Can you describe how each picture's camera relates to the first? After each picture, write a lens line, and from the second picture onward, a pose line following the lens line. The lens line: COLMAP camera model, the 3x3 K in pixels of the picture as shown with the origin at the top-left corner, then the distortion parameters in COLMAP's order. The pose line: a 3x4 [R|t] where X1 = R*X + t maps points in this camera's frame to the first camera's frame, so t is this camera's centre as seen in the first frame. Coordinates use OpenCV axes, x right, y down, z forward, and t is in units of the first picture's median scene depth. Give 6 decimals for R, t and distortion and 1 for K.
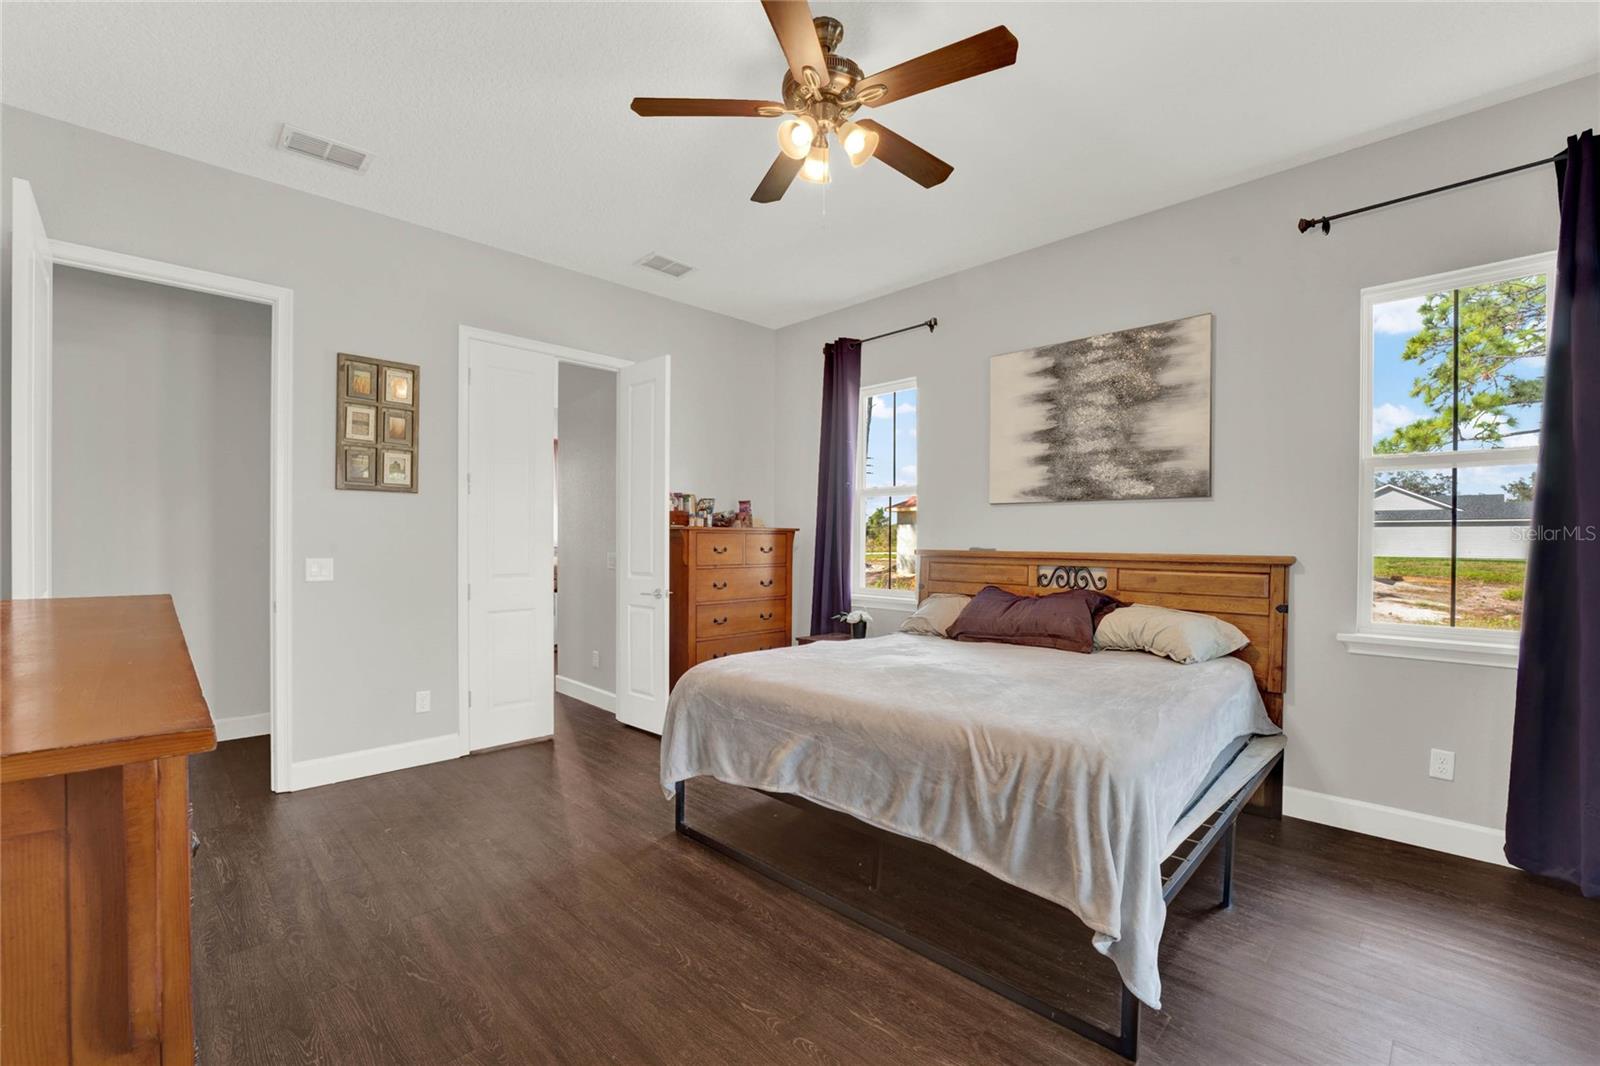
lens RADIAL K [[690.5, 0, 792.6], [0, 690.5, 549.6], [0, 0, 1]] dist [-0.023365, 0.001110]
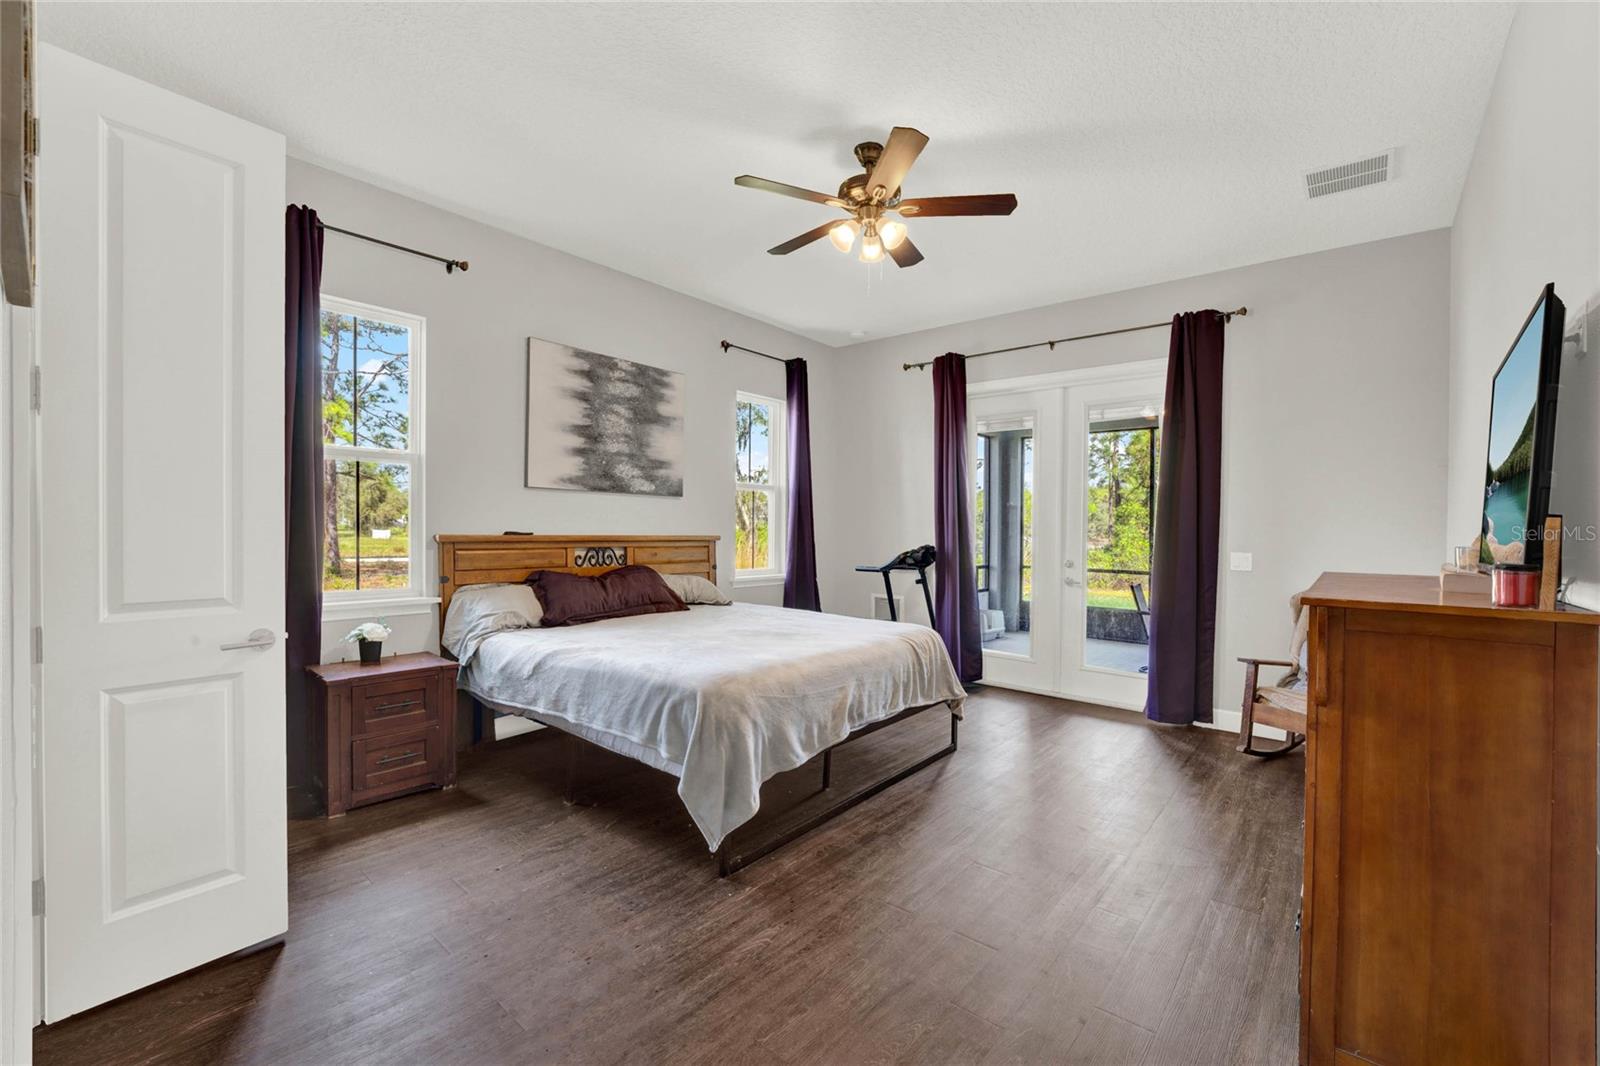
lens RADIAL K [[690.5, 0, 795.8], [0, 690.5, 532.2], [0, 0, 1]] dist [-0.023365, 0.001110]
pose [[-0.119710, -0.013876, 0.992712, -0.804479], [-0.002310, 0.999904, 0.013698, -0.017953], [-0.992806, -0.000653, -0.119730, 0.814047]]
